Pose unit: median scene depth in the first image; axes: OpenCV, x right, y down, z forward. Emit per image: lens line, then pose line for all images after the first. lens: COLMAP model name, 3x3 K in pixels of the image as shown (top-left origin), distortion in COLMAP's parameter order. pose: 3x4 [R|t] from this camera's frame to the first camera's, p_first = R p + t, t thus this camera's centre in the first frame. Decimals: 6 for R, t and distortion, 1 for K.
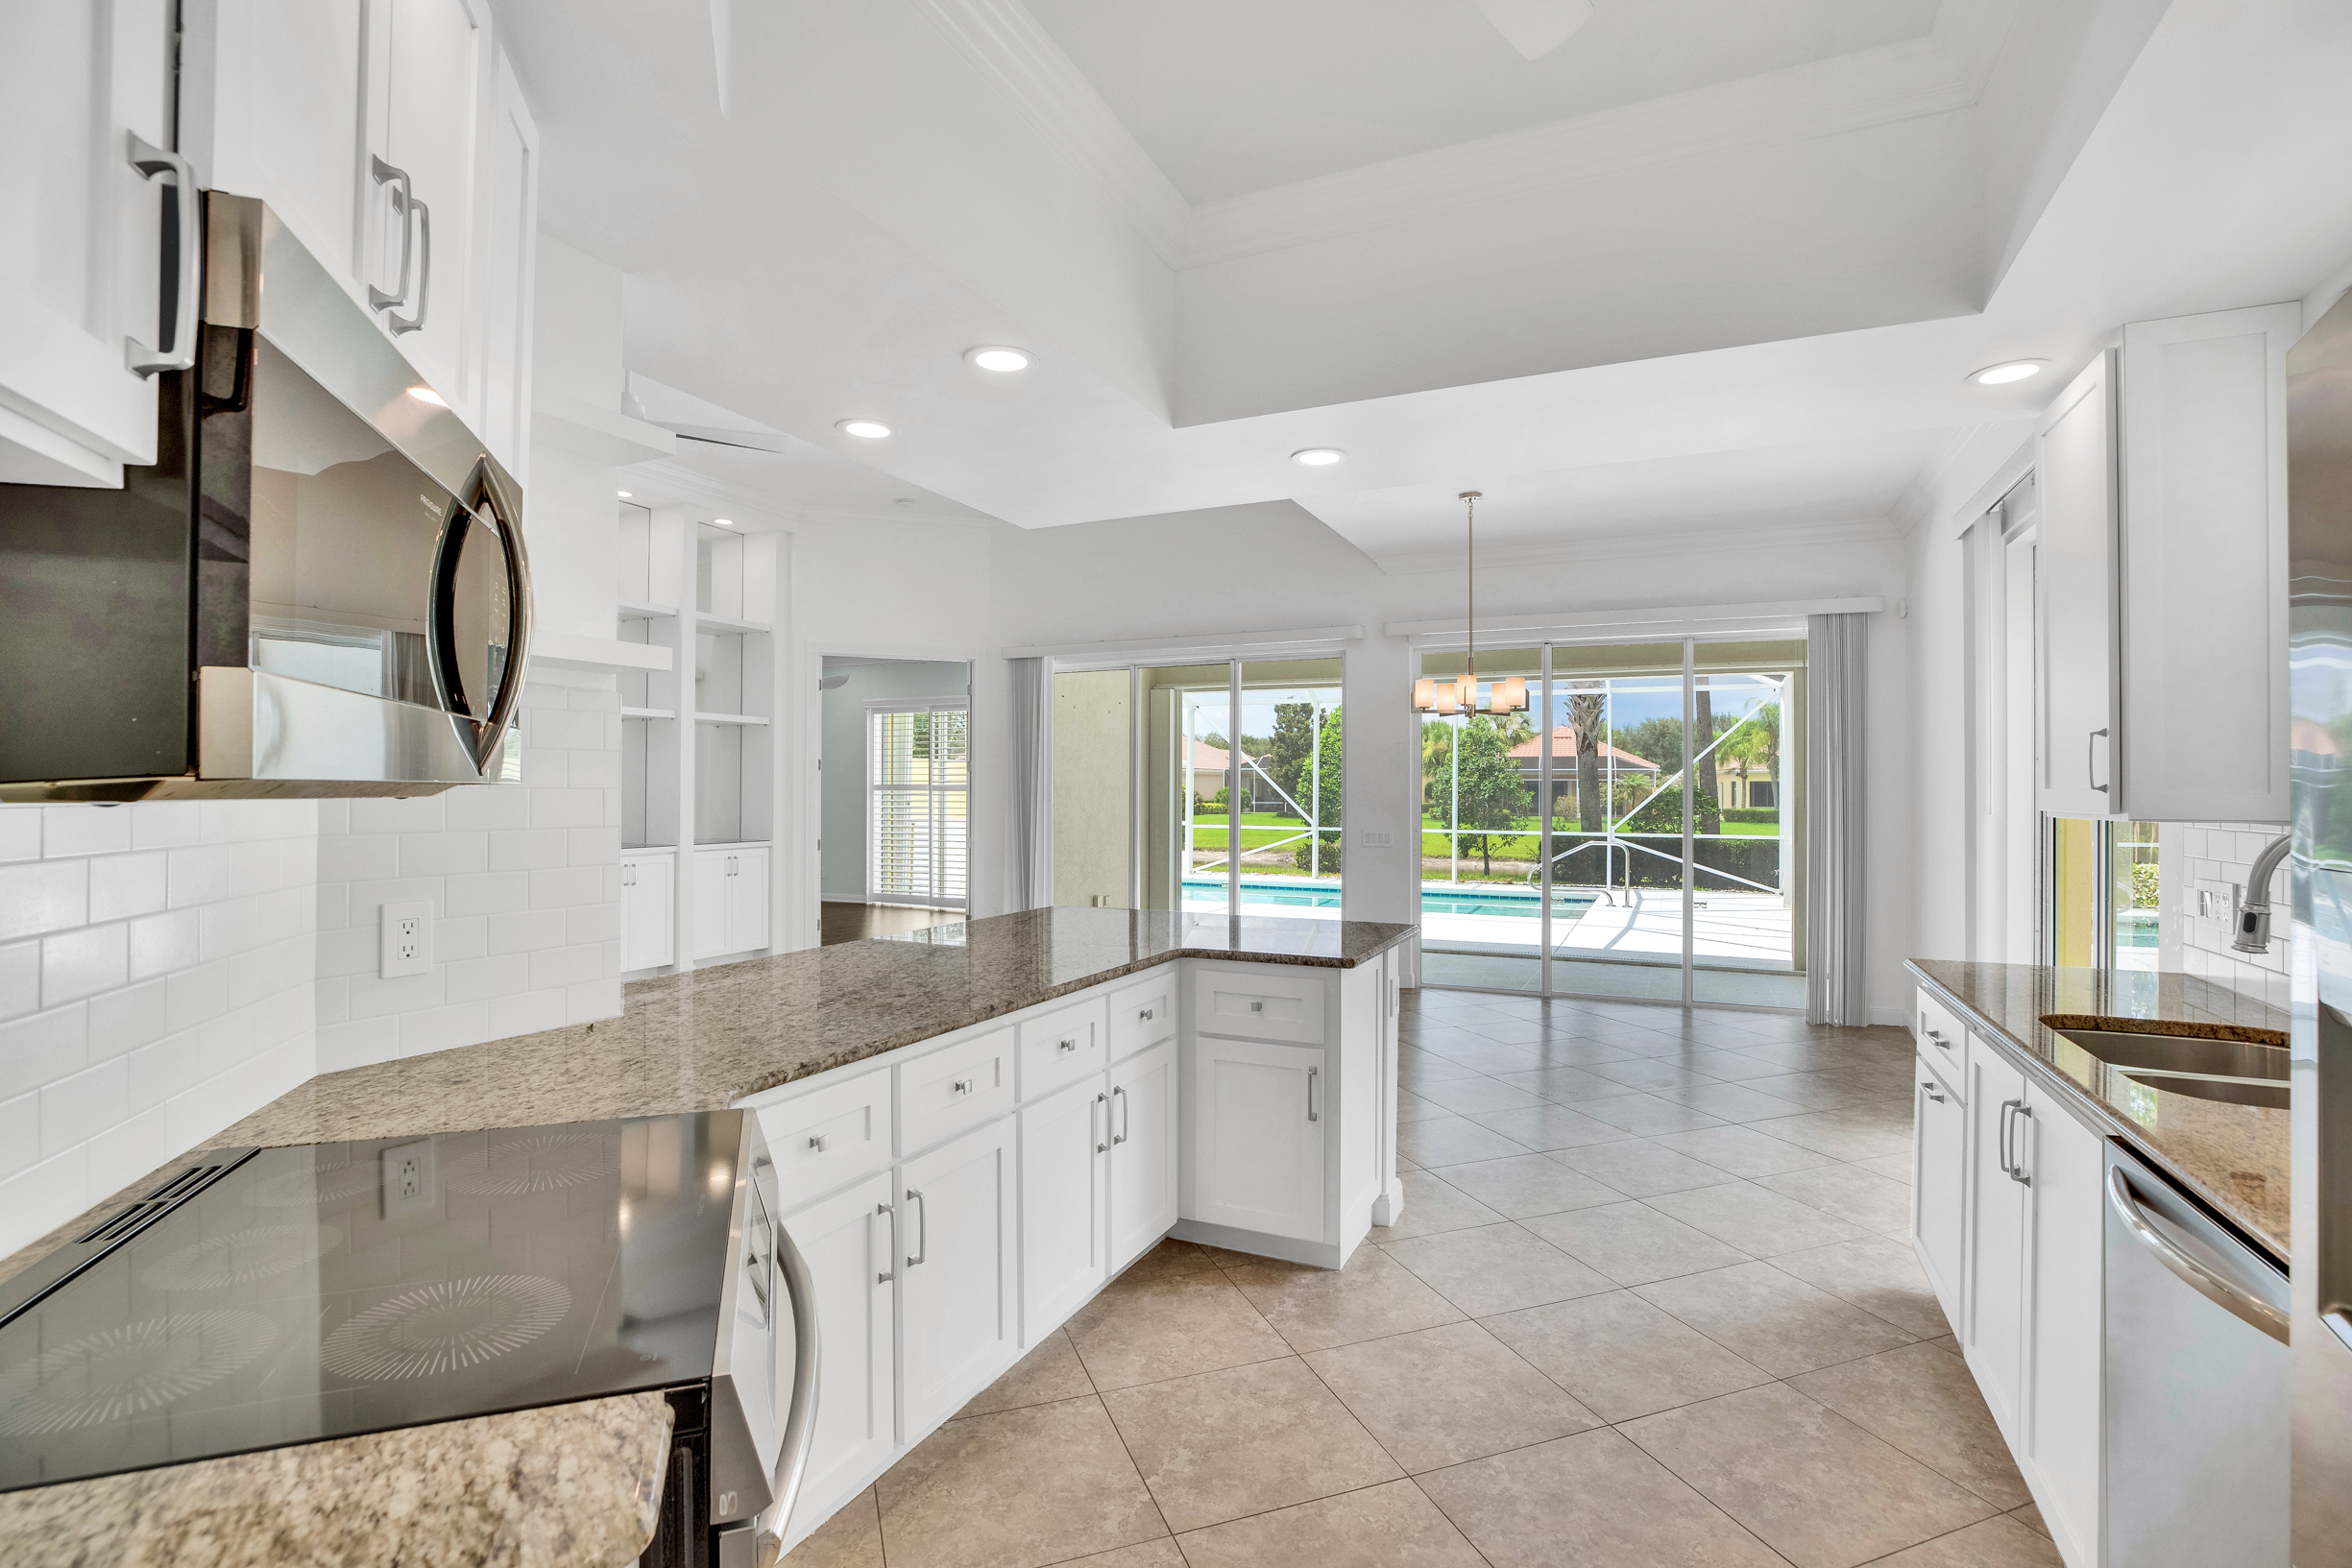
lens RADIAL K [[1082.6, 0, 1184.5], [0, 1082.6, 779.2], [0, 0, 1]] dist [-0.043516, 0.013425]
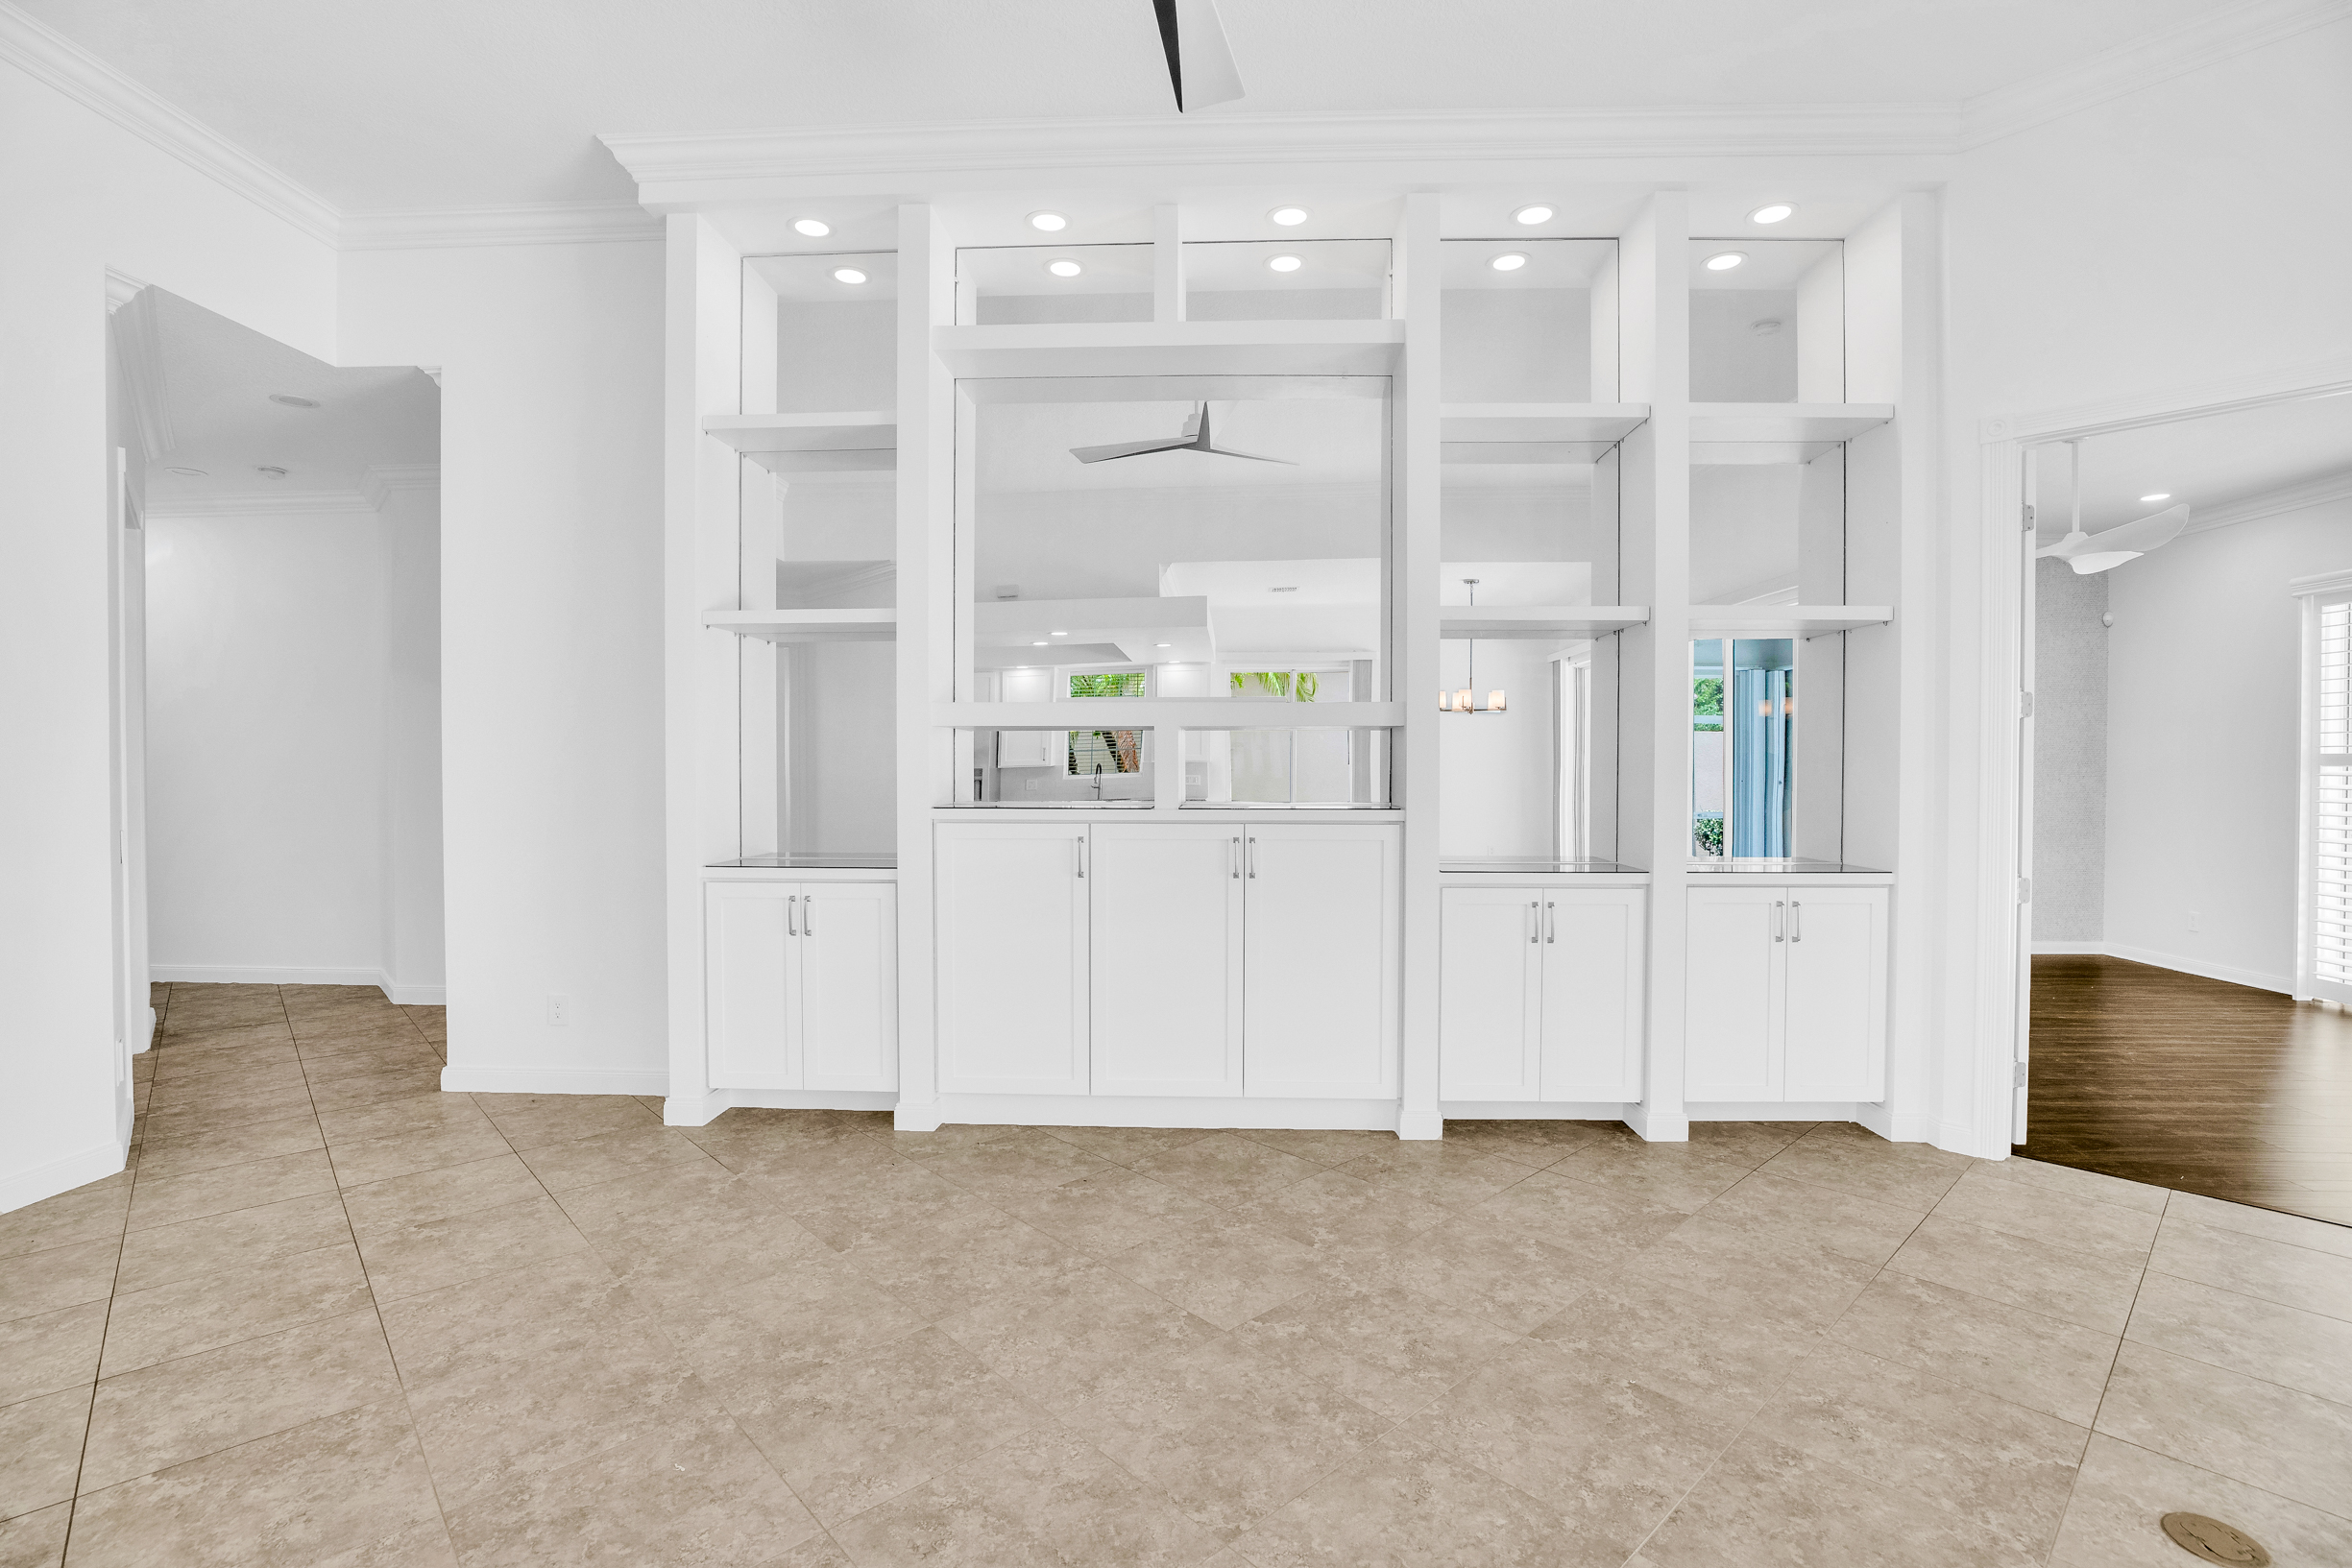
lens RADIAL K [[1082.6, 0, 1184.5], [0, 1082.6, 779.2], [0, 0, 1]] dist [-0.043516, 0.013425]
pose [[0.385382, 0.010812, -0.922694, -0.040728], [0.009119, 0.999838, 0.015524, 0.003617], [0.922712, -0.014397, 0.385221, 0.272084]]
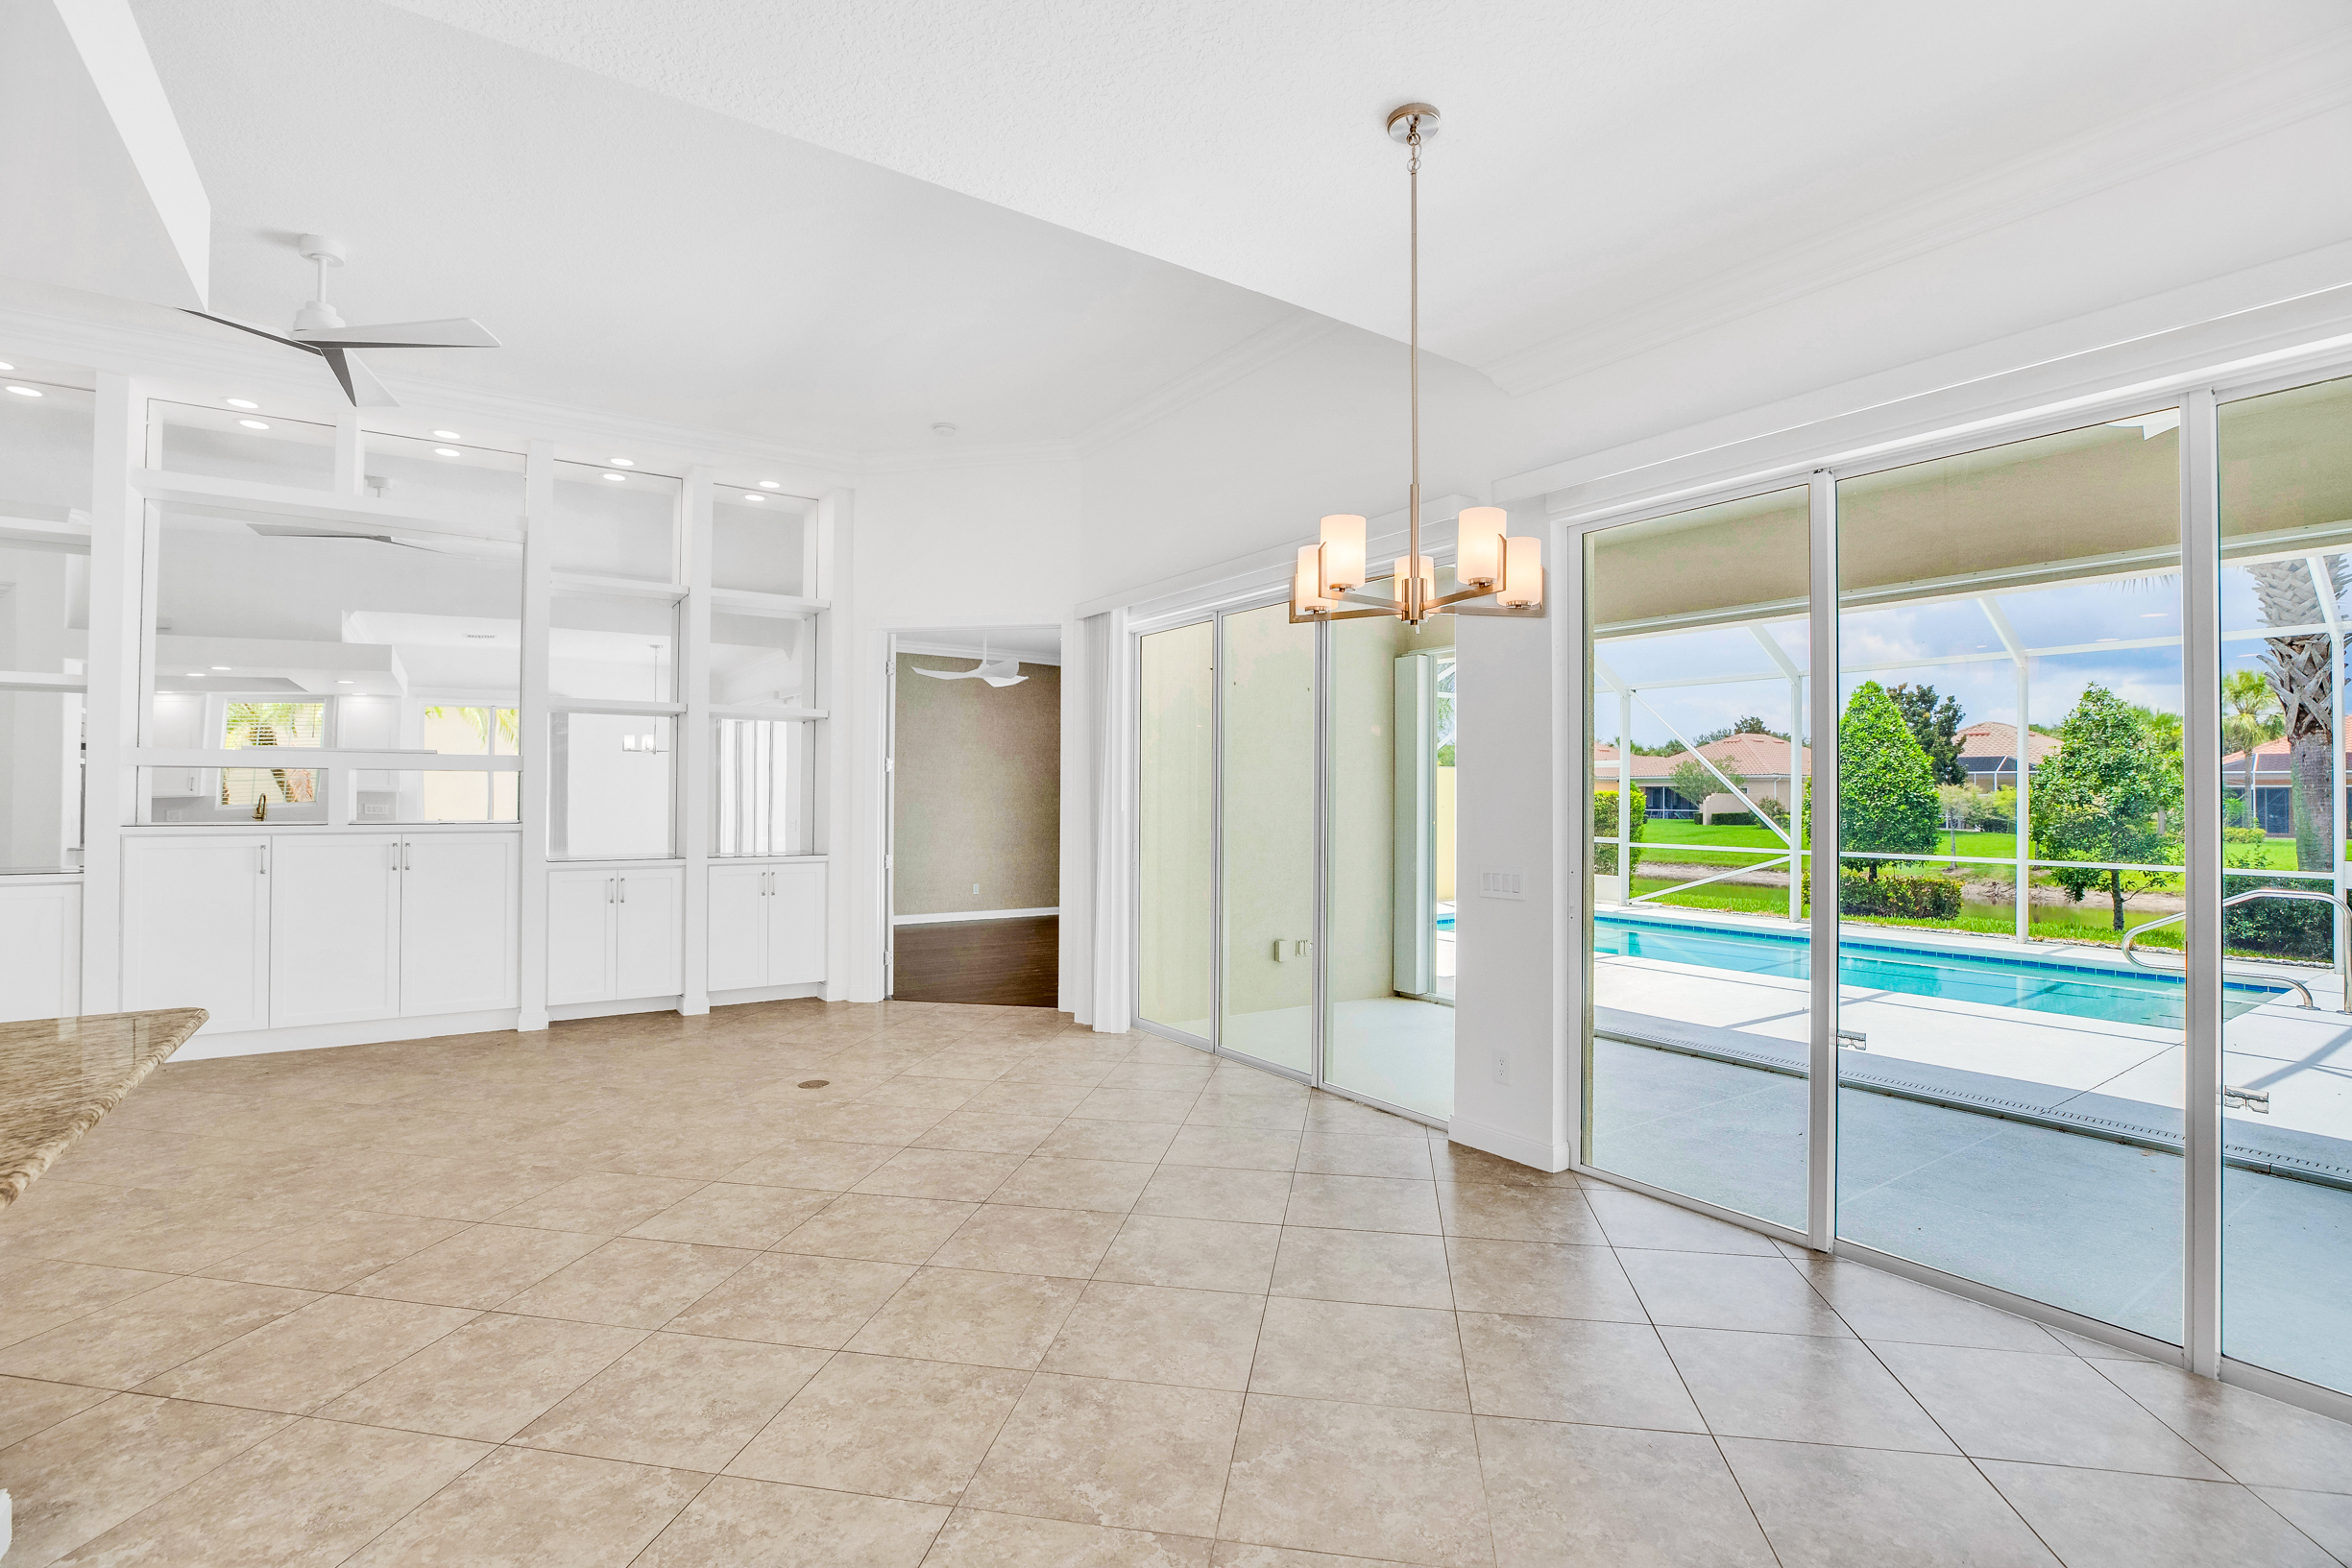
lens RADIAL K [[1082.6, 0, 1184.5], [0, 1082.6, 779.2], [0, 0, 1]] dist [-0.043516, 0.013425]
pose [[0.864133, -0.006643, -0.503219, 0.141994], [0.002438, 0.999956, -0.009014, 0.002980], [0.503257, 0.006563, 0.864112, 0.203954]]
